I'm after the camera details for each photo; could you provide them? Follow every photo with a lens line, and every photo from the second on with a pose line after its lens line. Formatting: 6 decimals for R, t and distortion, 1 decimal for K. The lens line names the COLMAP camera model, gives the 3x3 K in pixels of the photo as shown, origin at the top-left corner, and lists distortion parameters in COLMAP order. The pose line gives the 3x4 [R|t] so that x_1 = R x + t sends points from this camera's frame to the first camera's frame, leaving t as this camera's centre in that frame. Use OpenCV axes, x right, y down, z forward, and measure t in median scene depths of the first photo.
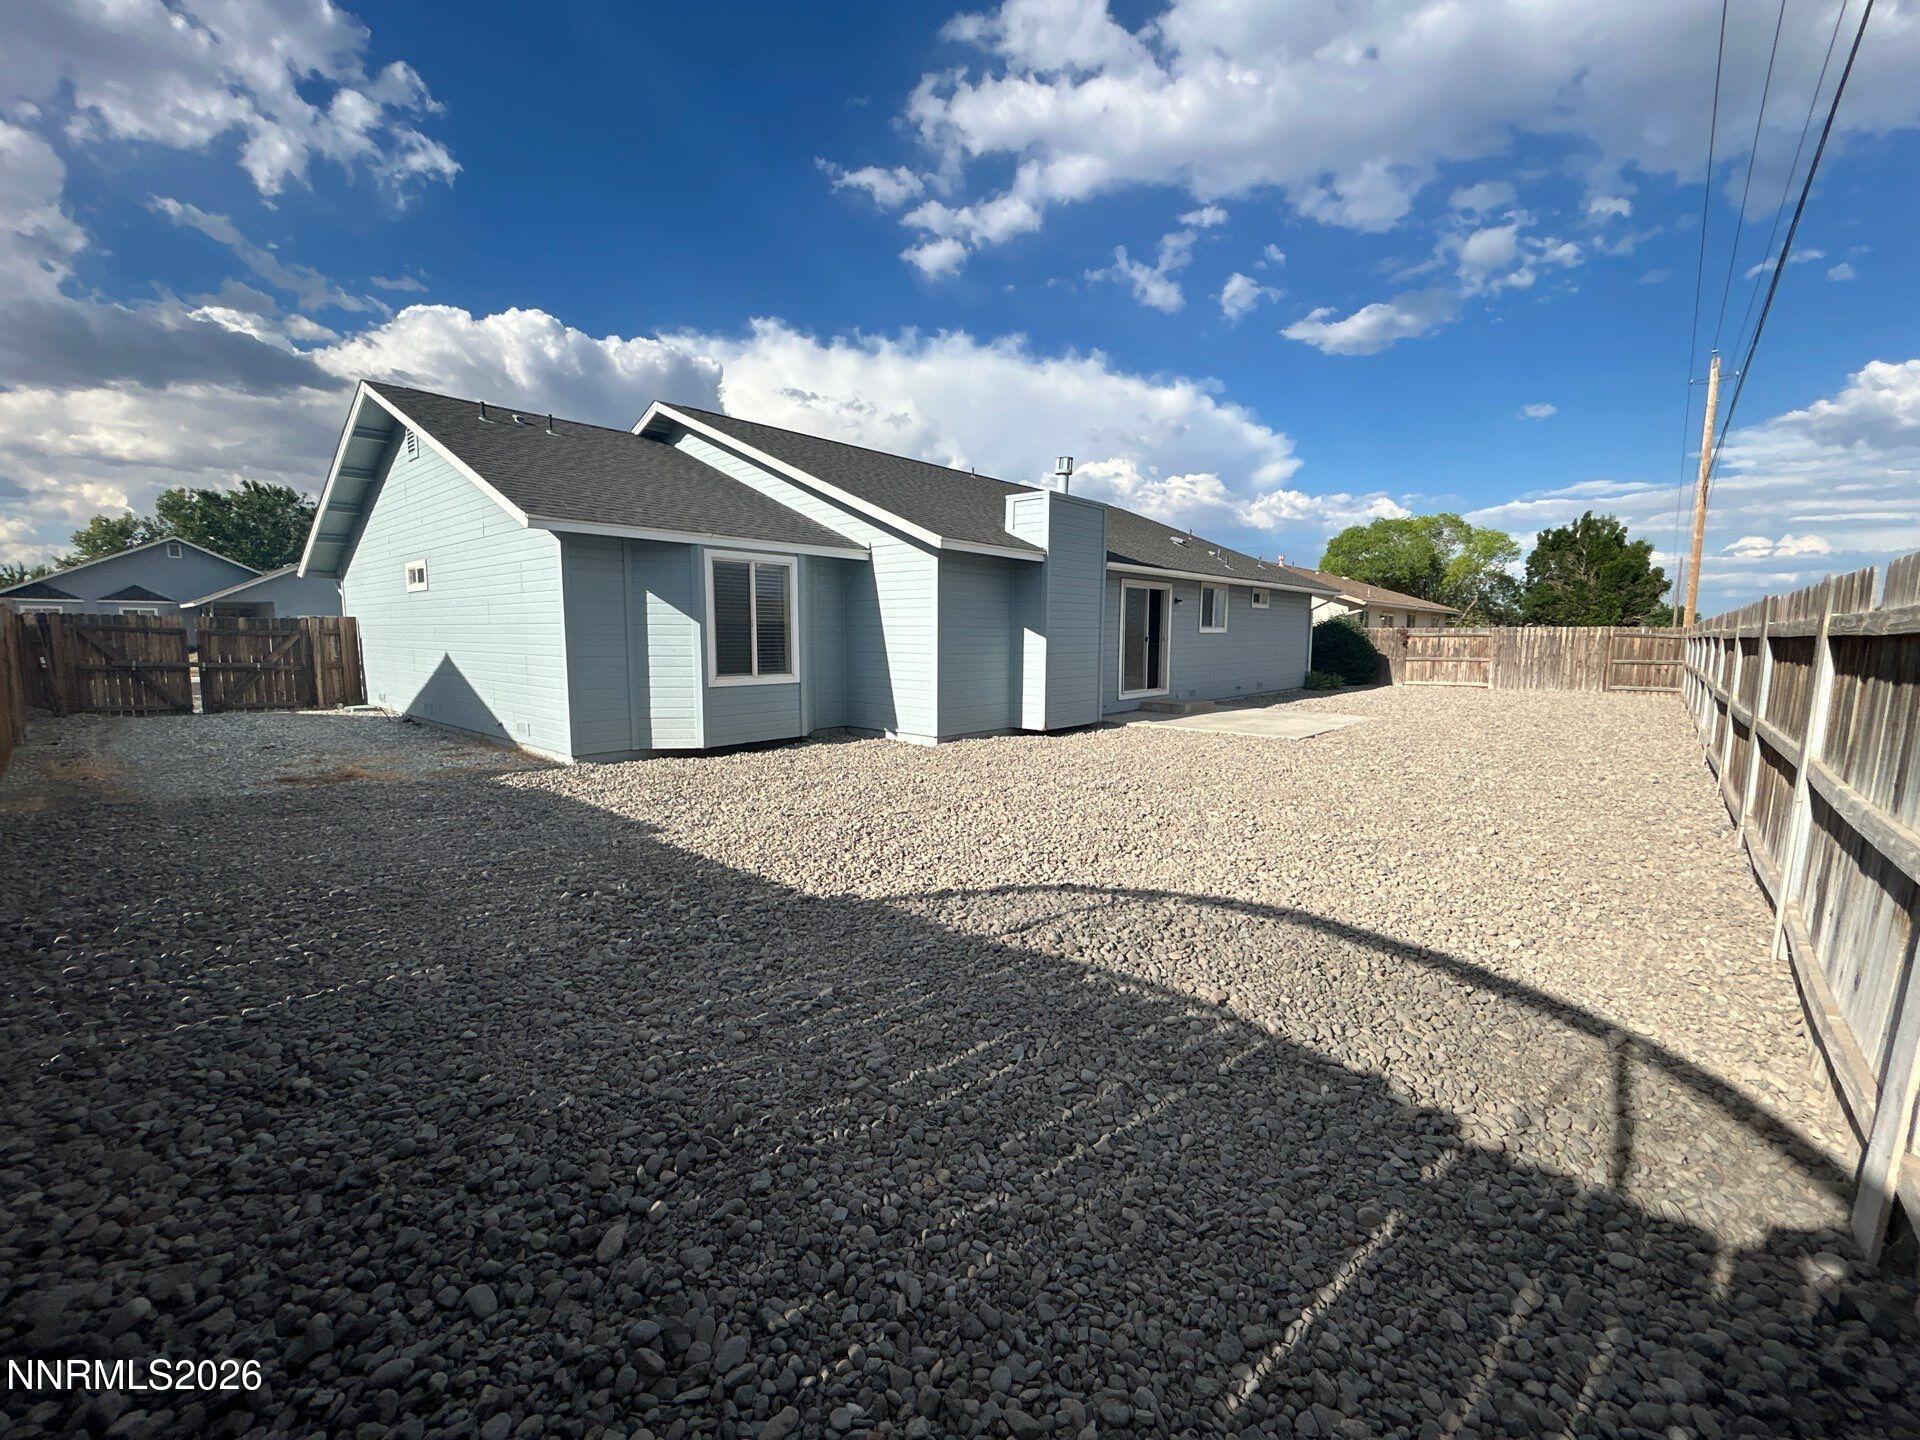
lens RADIAL K [[795.8, 0, 960.0], [0, 795.8, 720.0], [0, 0, 1]] dist [-0.000963, -0.000236]
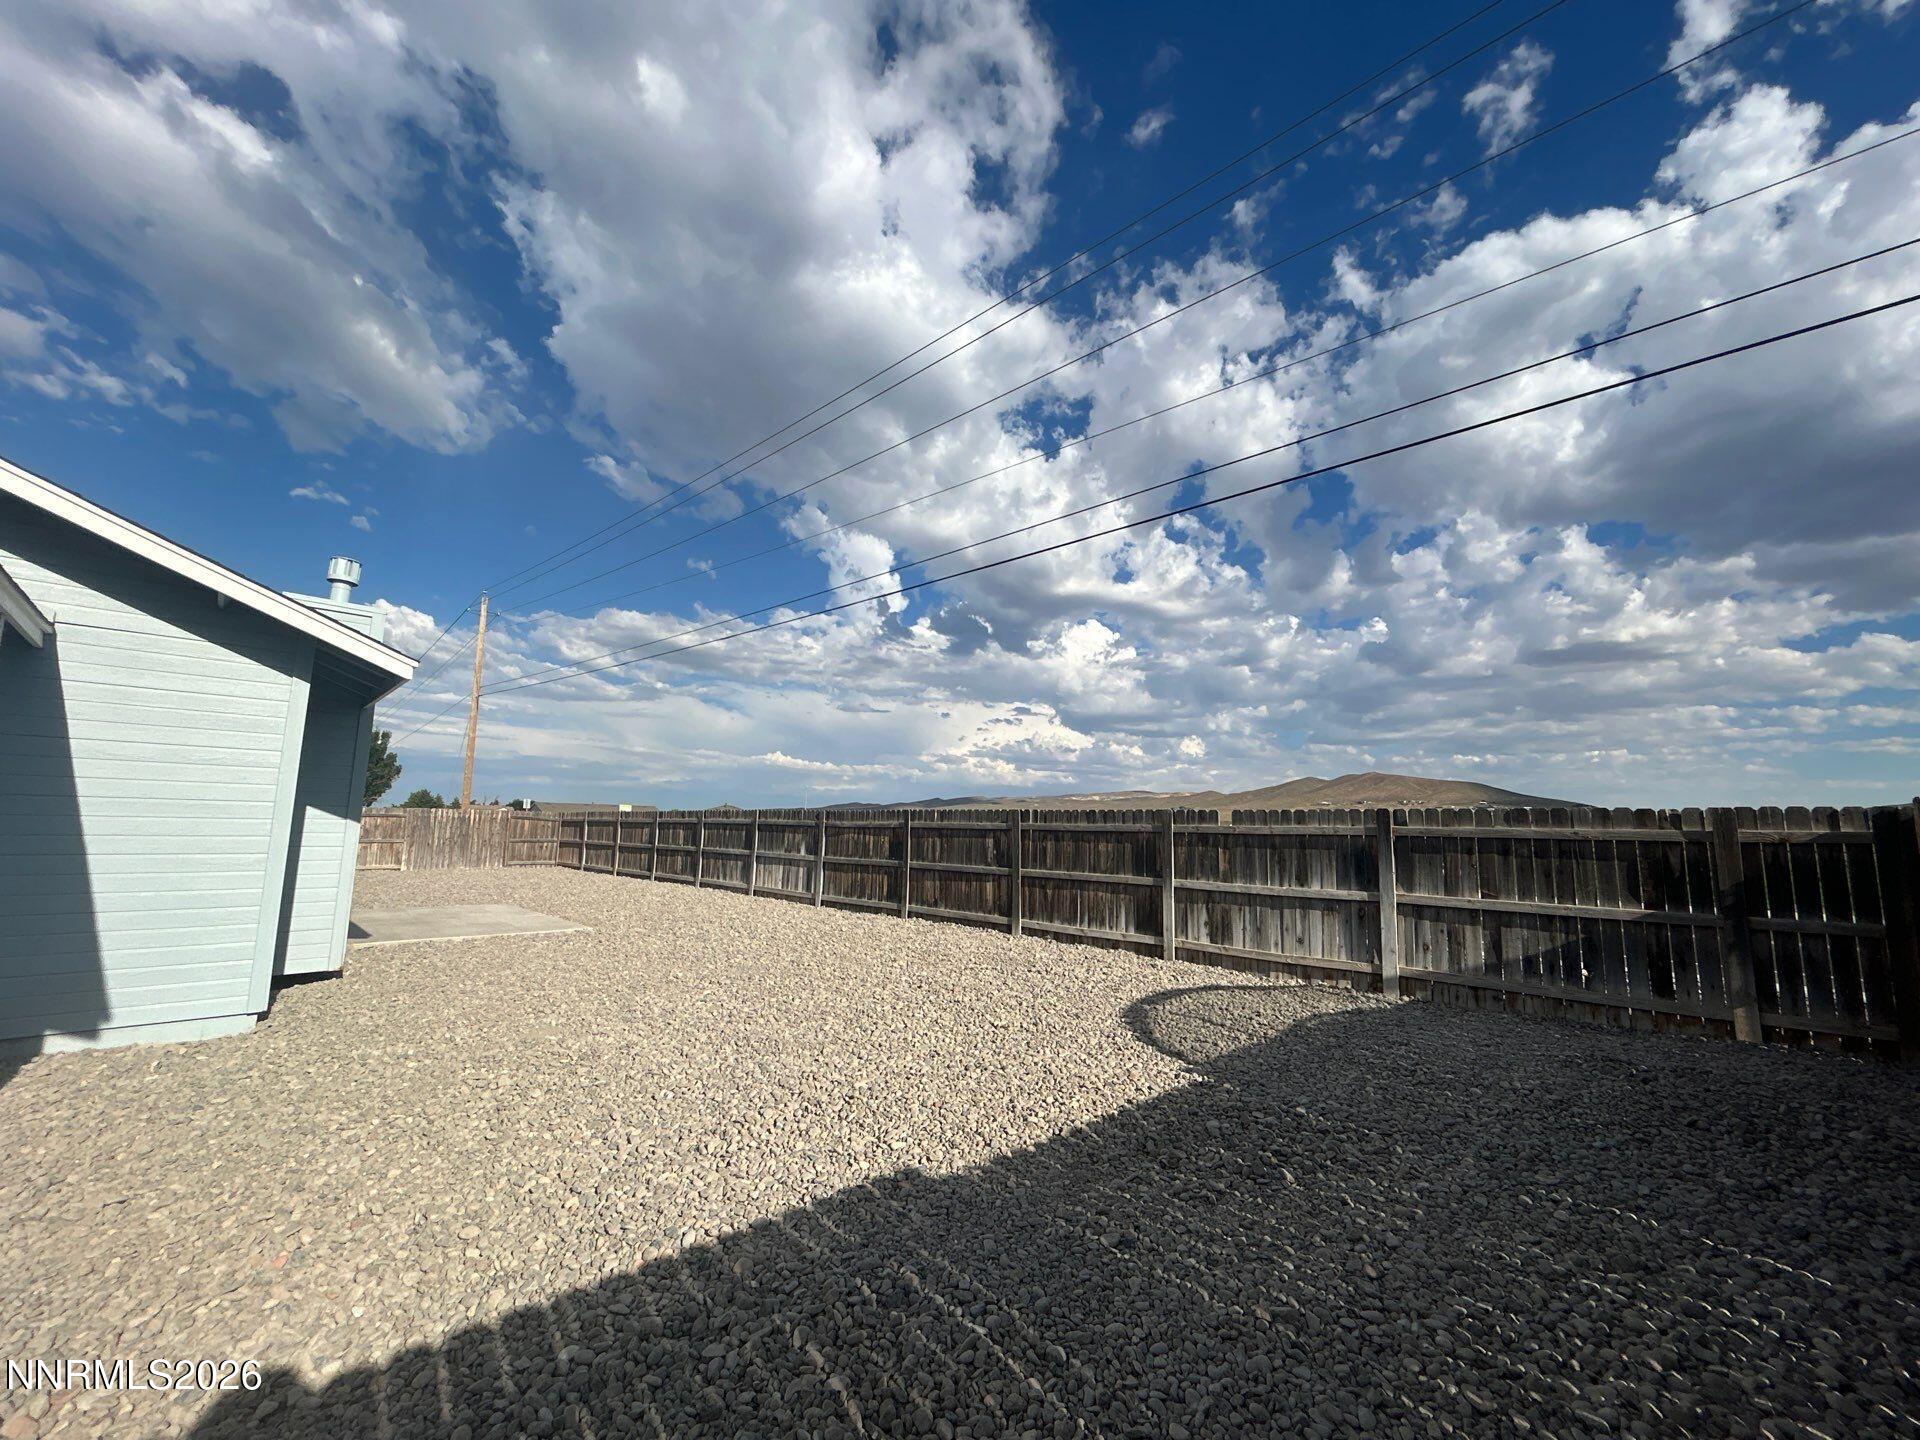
lens RADIAL K [[795.8, 0, 960.0], [0, 795.8, 720.0], [0, 0, 1]] dist [-0.000963, -0.000236]
pose [[0.058486, 0.131322, 0.989613, -0.280005], [0.086906, 0.986877, -0.136095, -0.029491], [-0.994498, 0.093964, 0.046306, 0.260740]]
